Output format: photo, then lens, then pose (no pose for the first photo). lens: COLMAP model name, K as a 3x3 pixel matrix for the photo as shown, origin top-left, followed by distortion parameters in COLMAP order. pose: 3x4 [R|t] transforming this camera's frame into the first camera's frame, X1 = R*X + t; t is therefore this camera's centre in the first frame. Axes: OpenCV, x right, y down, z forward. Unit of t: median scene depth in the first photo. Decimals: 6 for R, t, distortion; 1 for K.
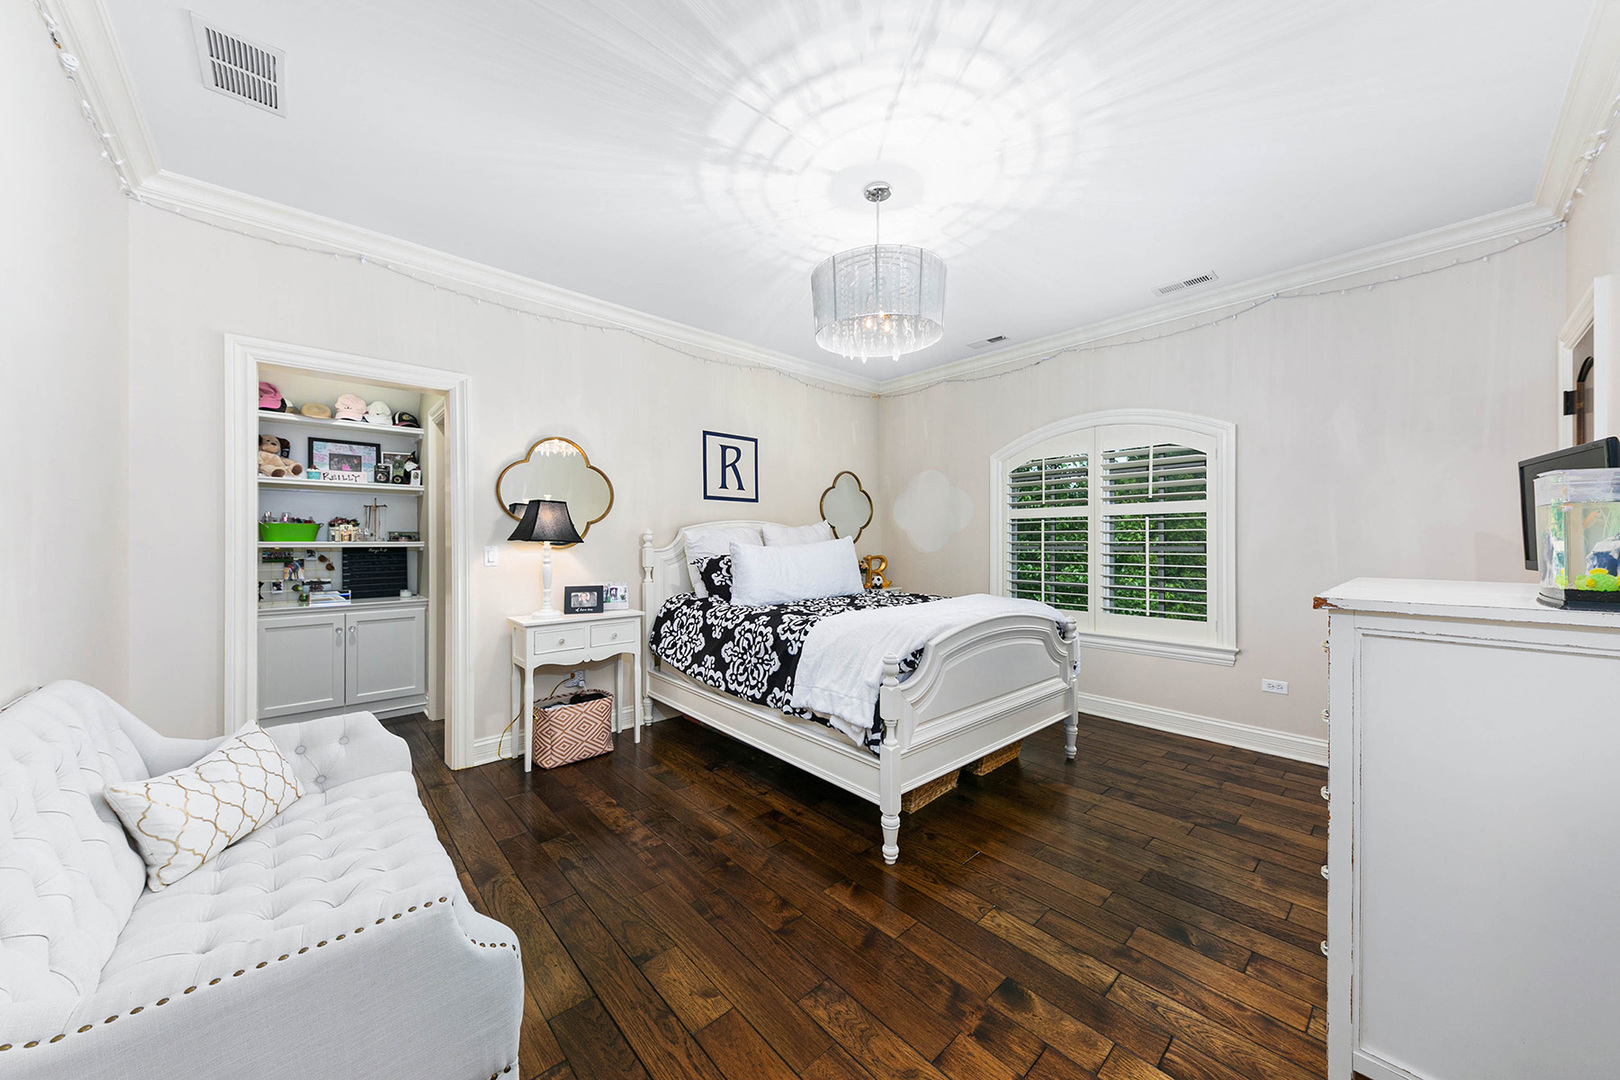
lens RADIAL K [[562.7, 0, 808.8], [0, 562.7, 541.8], [0, 0, 1]] dist [0.010549, -0.000067]
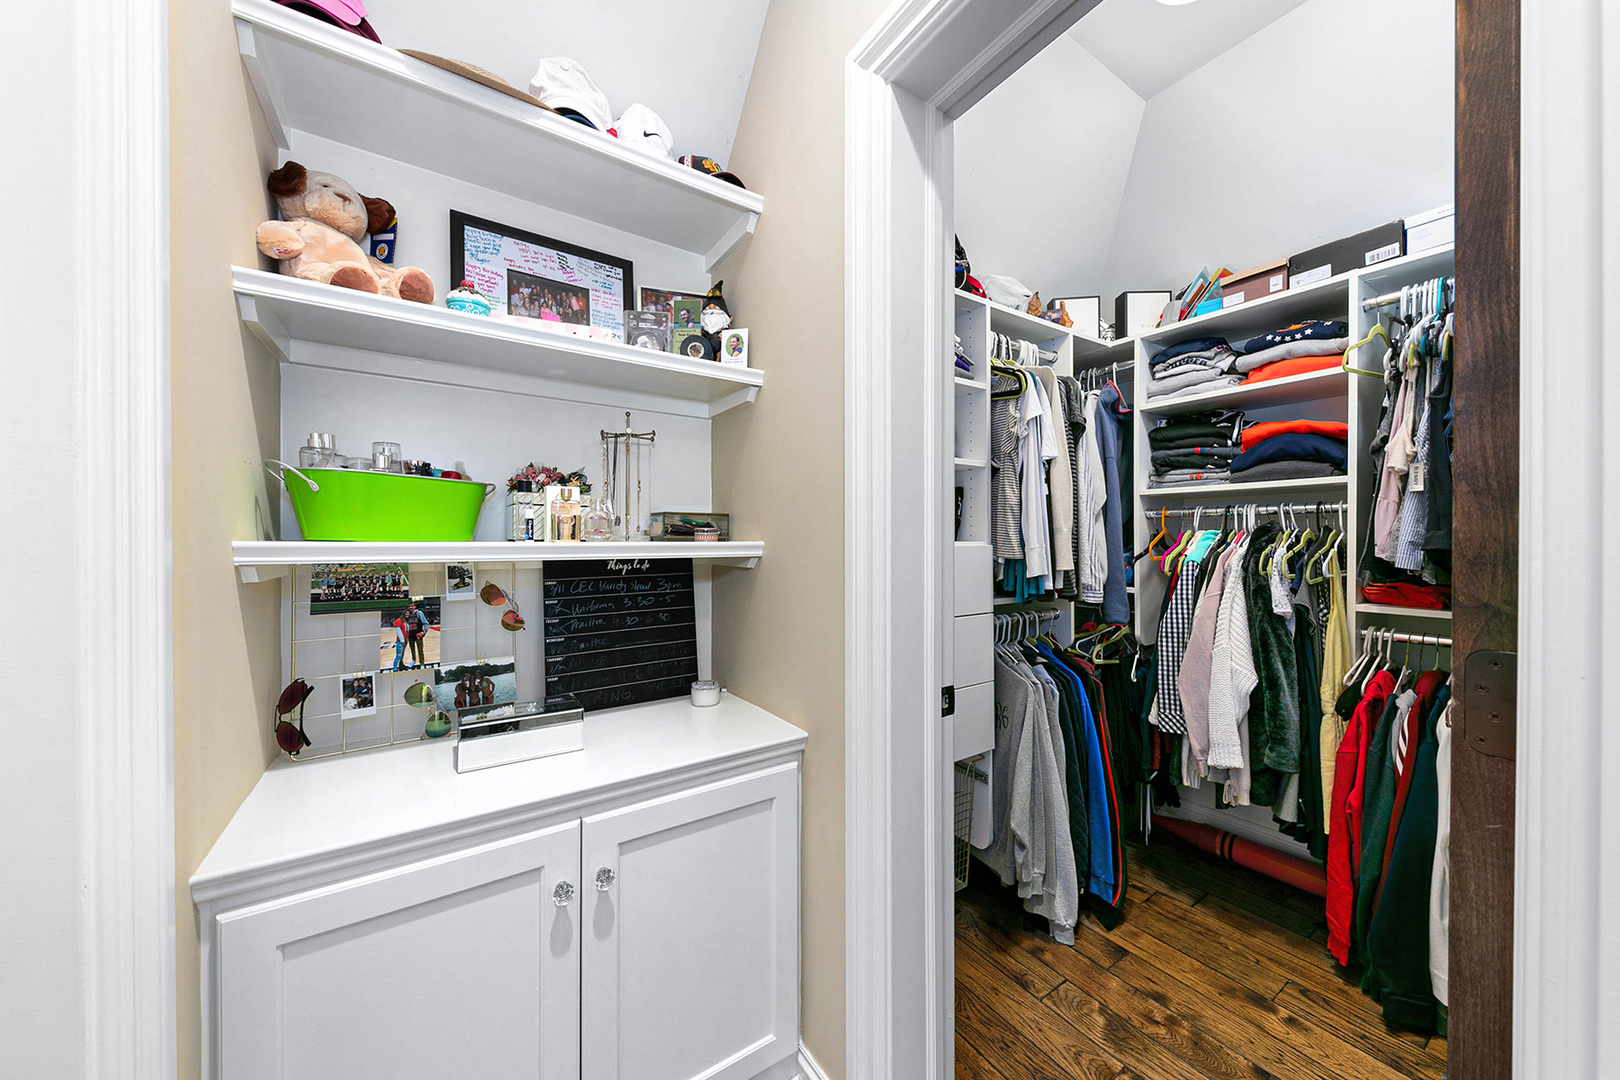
lens RADIAL K [[562.7, 0, 808.7], [0, 562.7, 541.2], [0, 0, 1]] dist [0.010549, -0.000067]
pose [[0.988190, -0.000348, -0.153231, -0.632152], [0.000848, 0.999995, 0.003200, -0.001298], [0.153229, -0.003292, 0.988185, 0.712877]]
